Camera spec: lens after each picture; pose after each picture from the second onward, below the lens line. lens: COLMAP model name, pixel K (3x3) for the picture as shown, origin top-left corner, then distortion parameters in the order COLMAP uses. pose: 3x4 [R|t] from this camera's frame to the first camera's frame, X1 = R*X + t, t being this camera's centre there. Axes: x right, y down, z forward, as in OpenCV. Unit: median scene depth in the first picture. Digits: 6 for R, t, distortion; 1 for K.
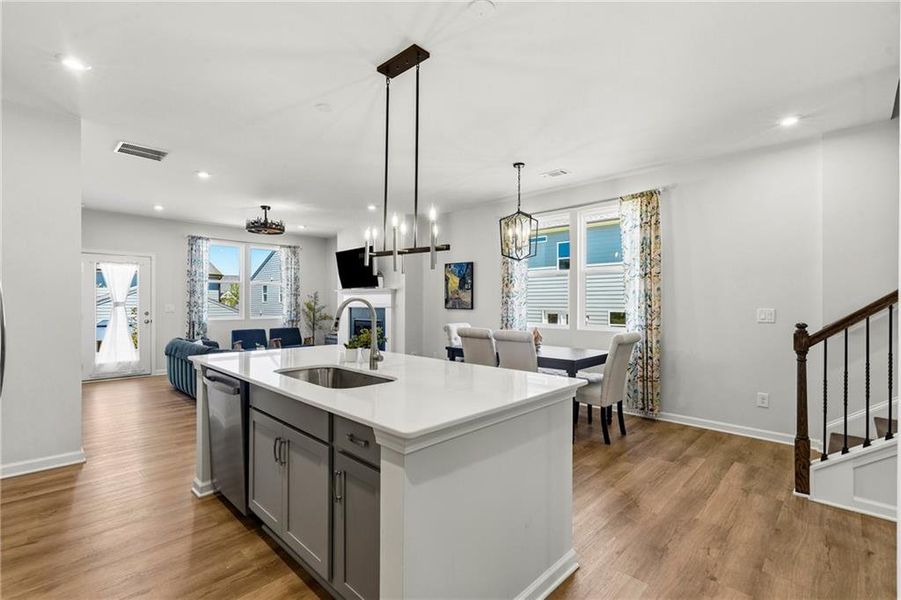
lens RADIAL K [[411.6, 0, 448.9], [0, 411.6, 301.8], [0, 0, 1]] dist [-0.001129, 0.000322]
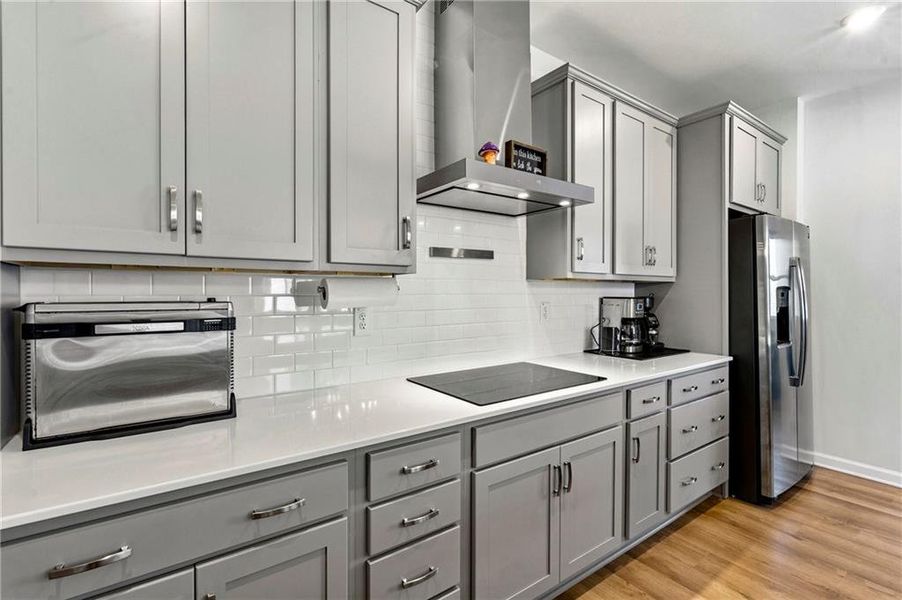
lens RADIAL K [[407.3, 0, 449.0], [0, 407.3, 296.2], [0, 0, 1]] dist [-0.000844, 0.000651]
pose [[-0.173465, 0.003303, -0.984834, 0.031048], [0.000751, 0.999995, 0.003222, 0.000493], [0.984840, -0.000180, -0.173467, 0.117316]]
